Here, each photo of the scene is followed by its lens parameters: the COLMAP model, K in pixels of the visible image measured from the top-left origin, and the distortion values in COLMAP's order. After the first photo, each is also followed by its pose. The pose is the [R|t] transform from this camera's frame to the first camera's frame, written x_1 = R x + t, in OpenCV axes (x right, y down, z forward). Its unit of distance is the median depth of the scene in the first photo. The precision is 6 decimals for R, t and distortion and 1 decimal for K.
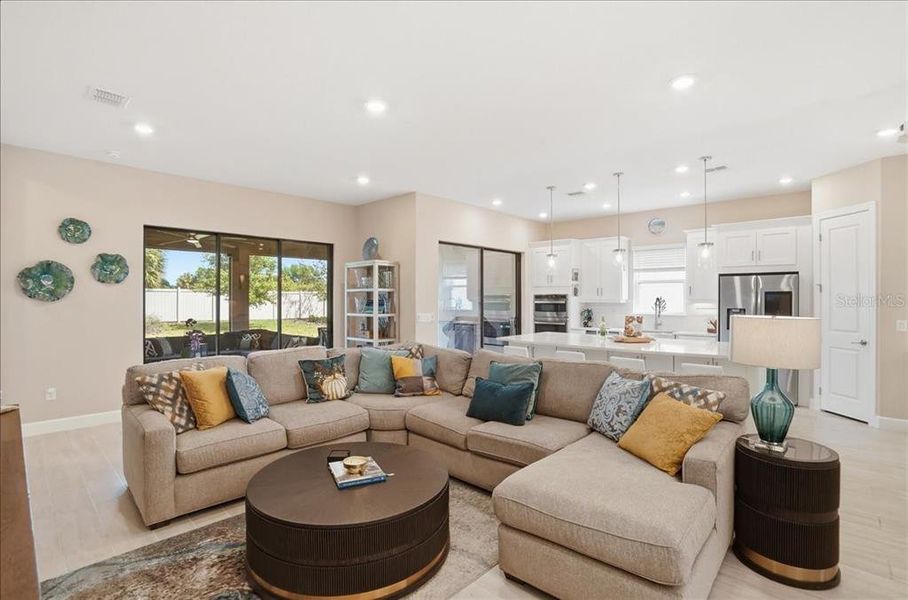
lens RADIAL K [[430.7, 0, 453.9], [0, 430.7, 297.5], [0, 0, 1]] dist [-0.058876, 0.022074]
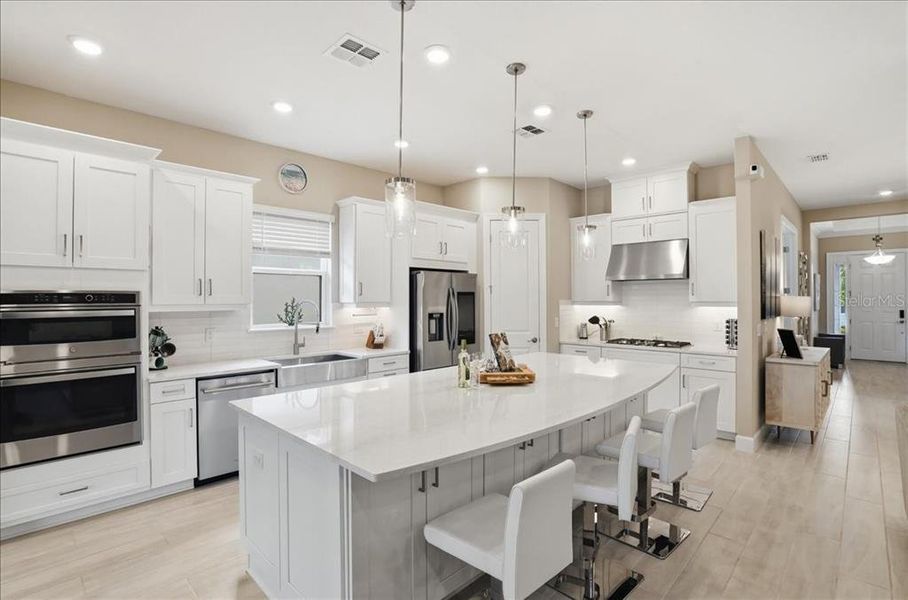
lens RADIAL K [[430.7, 0, 453.9], [0, 430.7, 297.5], [0, 0, 1]] dist [-0.058876, 0.022074]
pose [[0.032497, 0.001122, 0.999471, -0.136819], [0.001108, 0.999999, -0.001158, -0.002288], [-0.999471, 0.001145, 0.032496, 1.011952]]
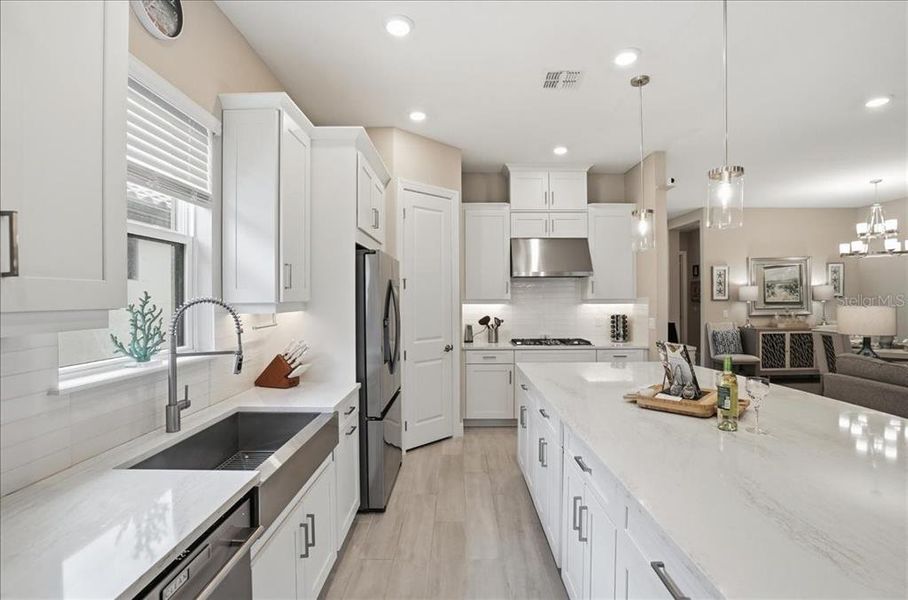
lens RADIAL K [[430.7, 0, 453.9], [0, 430.7, 297.5], [0, 0, 1]] dist [-0.058876, 0.022074]
pose [[-0.667521, 0.001437, 0.744590, 0.257484], [0.002409, 0.999997, 0.000230, 0.001386], [-0.744587, 0.001948, -0.667522, 1.375057]]
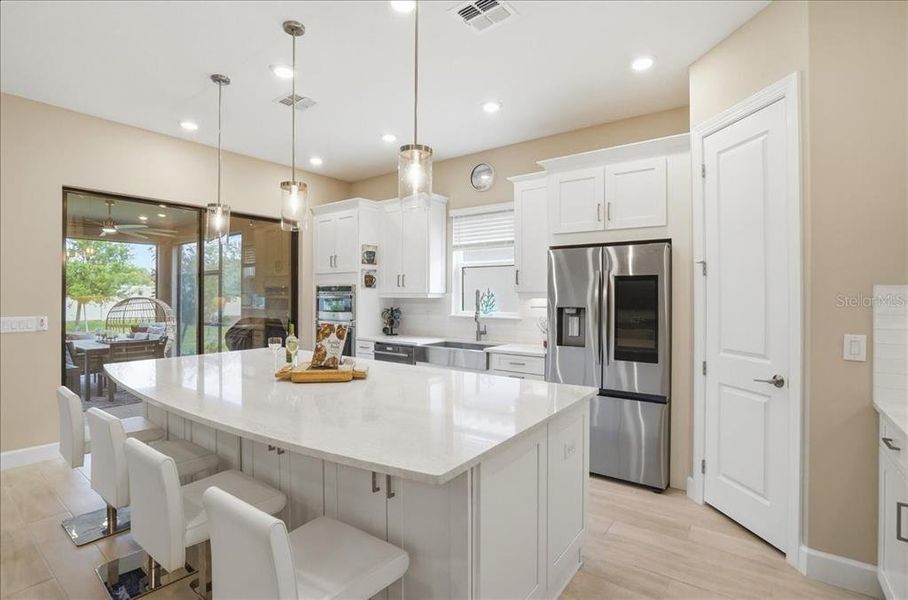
lens RADIAL K [[436.2, 0, 452.7], [0, 436.2, 291.9], [0, 0, 1]] dist [-0.060918, 0.023270]
pose [[0.994799, 0.001264, 0.101848, 0.493049], [-0.000690, 0.999984, -0.005672, 0.009798], [-0.101853, 0.005572, 0.994784, 0.482701]]
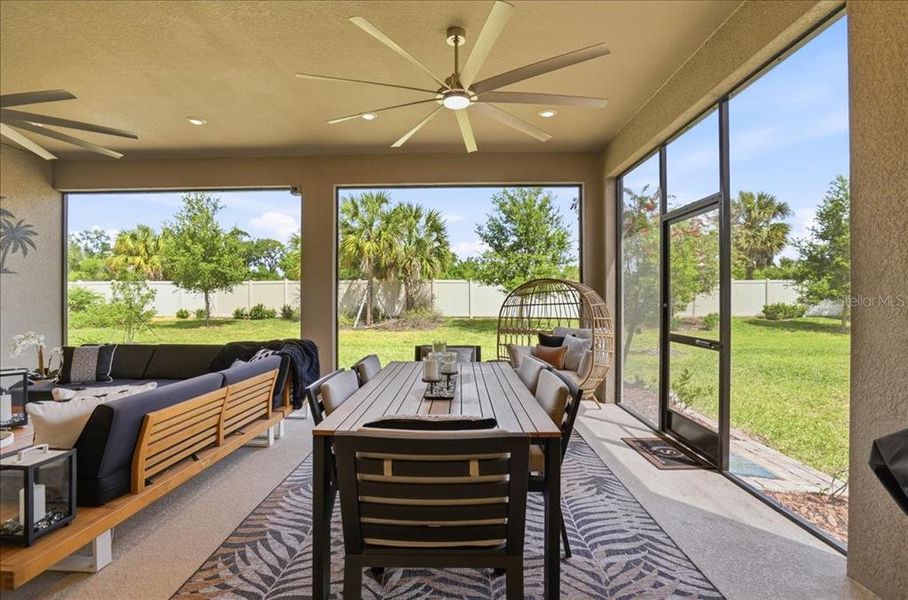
lens RADIAL K [[430.7, 0, 453.9], [0, 430.7, 297.5], [0, 0, 1]] dist [-0.058876, 0.022074]
pose [[0.667486, -0.000190, -0.744622, -0.032770], [0.003614, 0.999989, 0.002984, 0.055486], [0.744614, -0.004683, 0.667479, 1.527542]]
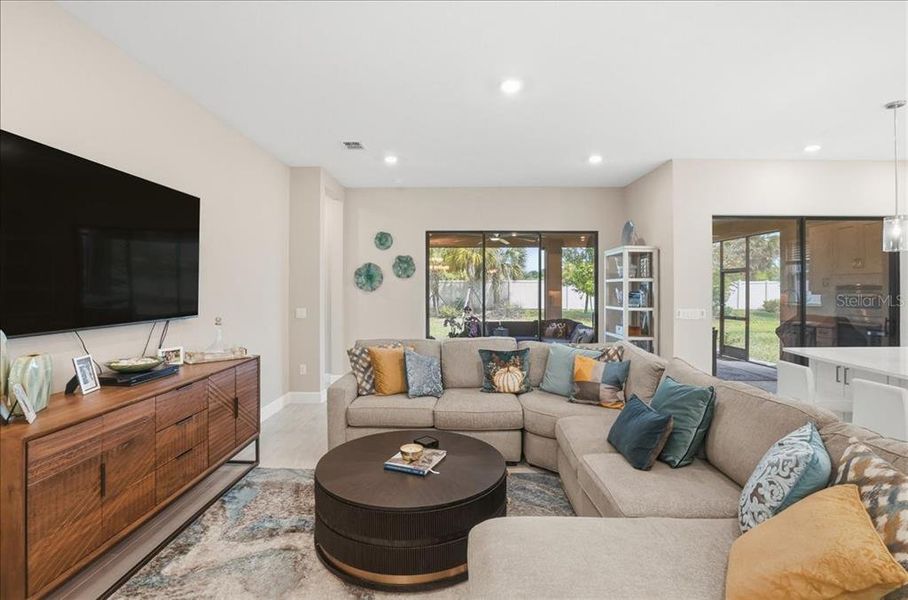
lens RADIAL K [[436.2, 0, 452.7], [0, 436.2, 291.9], [0, 0, 1]] dist [-0.060918, 0.023270]
pose [[0.667546, 0.006785, -0.744538, 0.268093], [0.000932, 0.999950, 0.009948, -0.002941], [0.744568, -0.007335, 0.667506, 0.164480]]
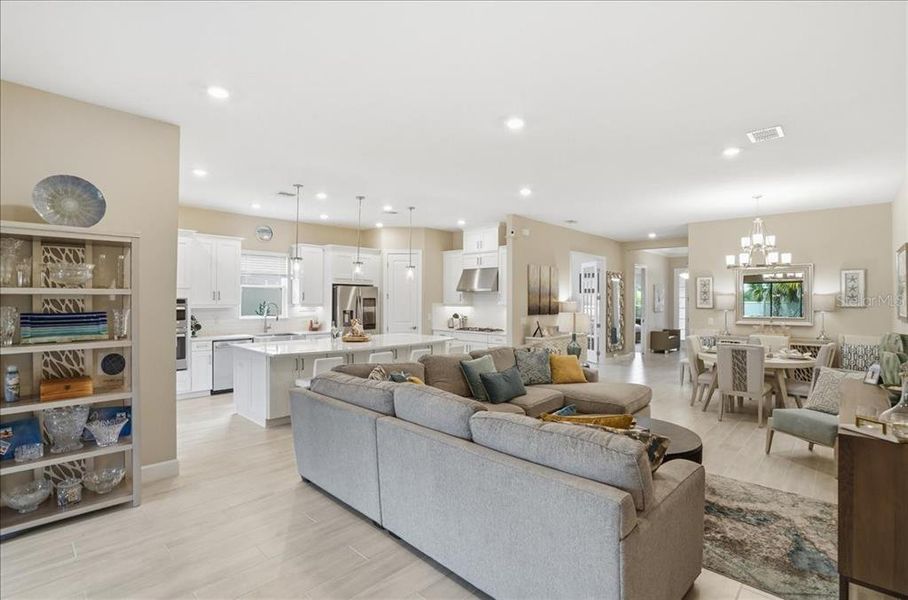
lens RADIAL K [[430.7, 0, 453.9], [0, 430.7, 297.5], [0, 0, 1]] dist [-0.058876, 0.022074]
pose [[0.015139, 0.002183, 0.999883, -0.744049], [-0.006409, 0.999977, -0.002086, -0.015557], [-0.999865, -0.006377, 0.015152, 0.691253]]
